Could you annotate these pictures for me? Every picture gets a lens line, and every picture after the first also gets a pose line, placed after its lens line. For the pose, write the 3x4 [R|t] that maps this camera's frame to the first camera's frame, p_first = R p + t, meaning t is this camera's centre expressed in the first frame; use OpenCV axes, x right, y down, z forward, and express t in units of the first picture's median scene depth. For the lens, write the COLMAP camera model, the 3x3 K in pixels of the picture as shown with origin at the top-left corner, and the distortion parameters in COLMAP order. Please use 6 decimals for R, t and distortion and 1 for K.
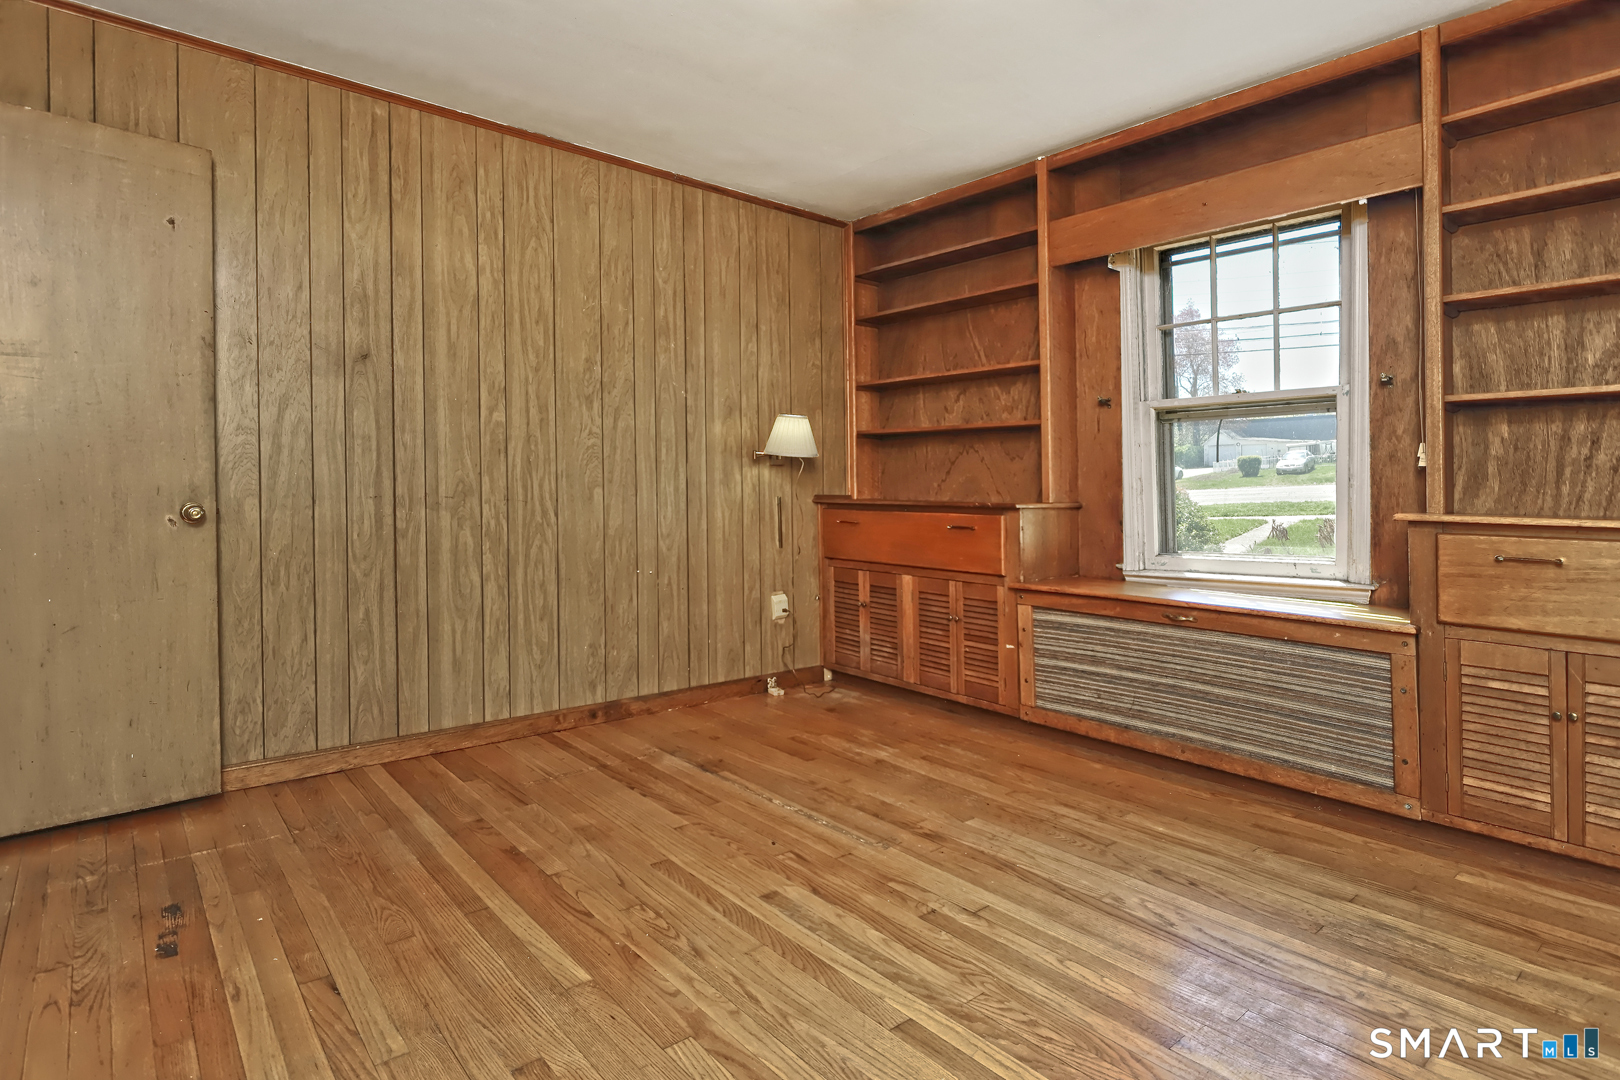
lens RADIAL K [[836.0, 0, 810.8], [0, 836.0, 506.3], [0, 0, 1]] dist [-0.003251, -0.000331]
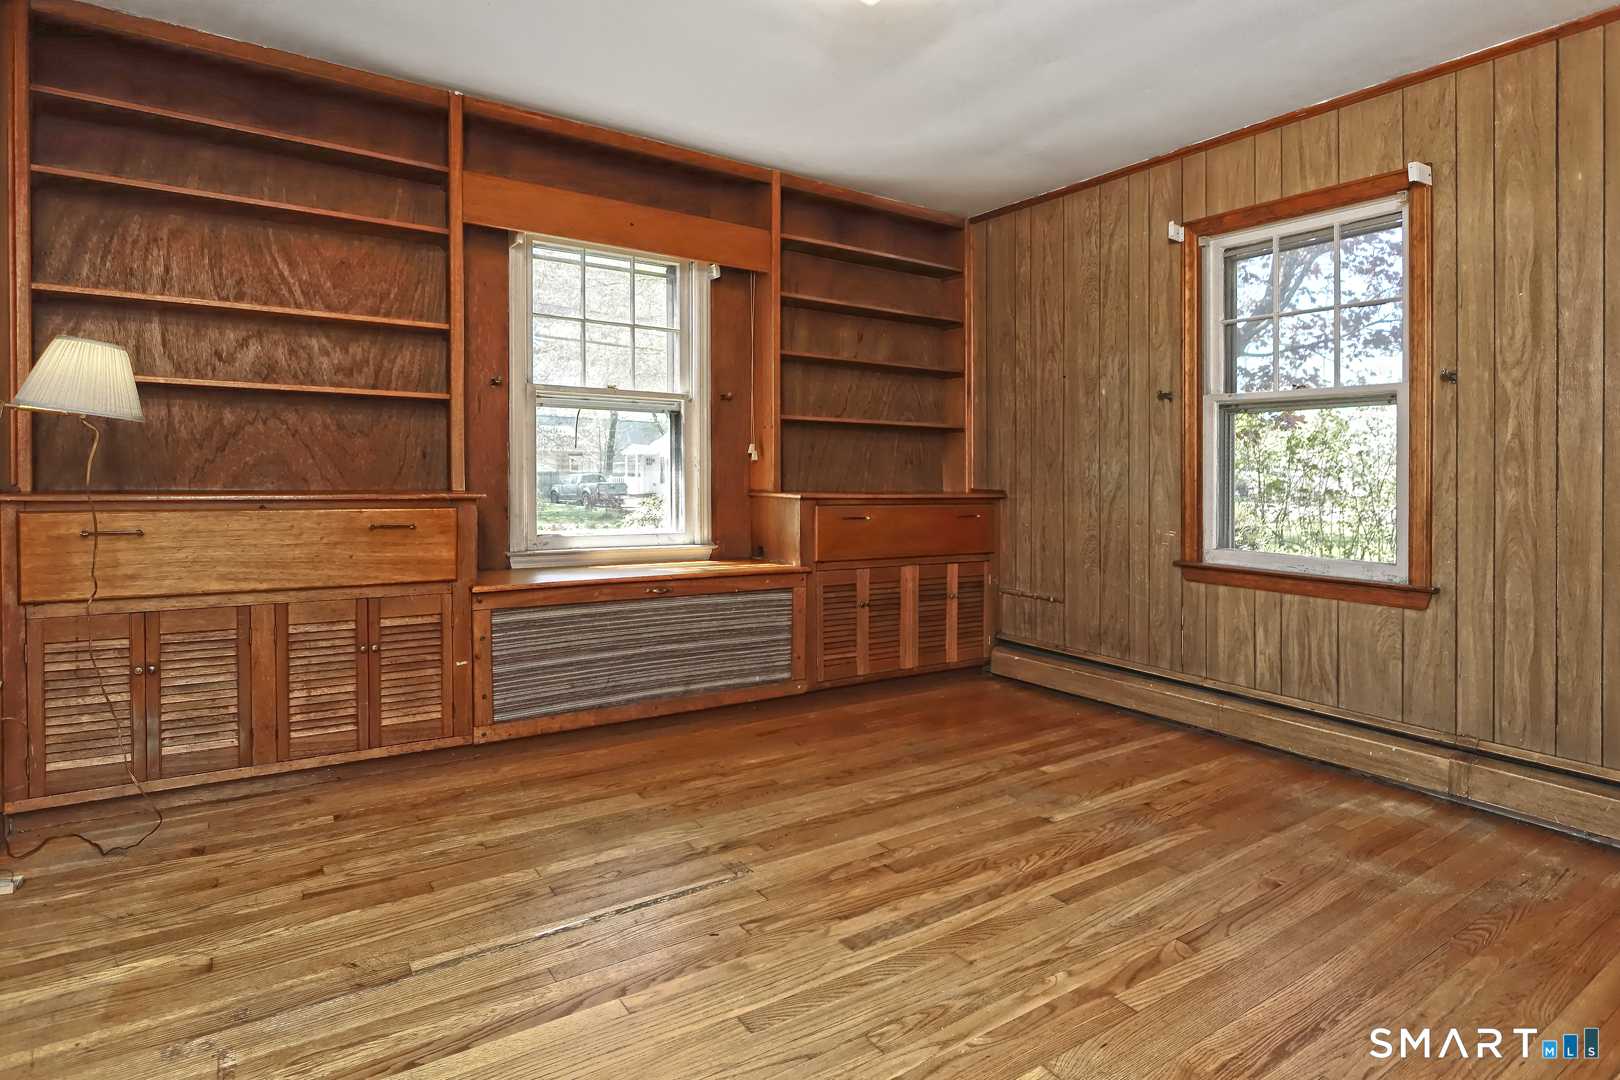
lens RADIAL K [[851.8, 0, 809.1], [0, 851.8, 457.8], [0, 0, 1]] dist [-0.014704, 0.000027]
pose [[0.118974, 0.009694, 0.992850, -0.698636], [0.006583, 0.999923, -0.010552, -0.033403], [-0.992876, 0.007791, 0.118901, 0.677584]]
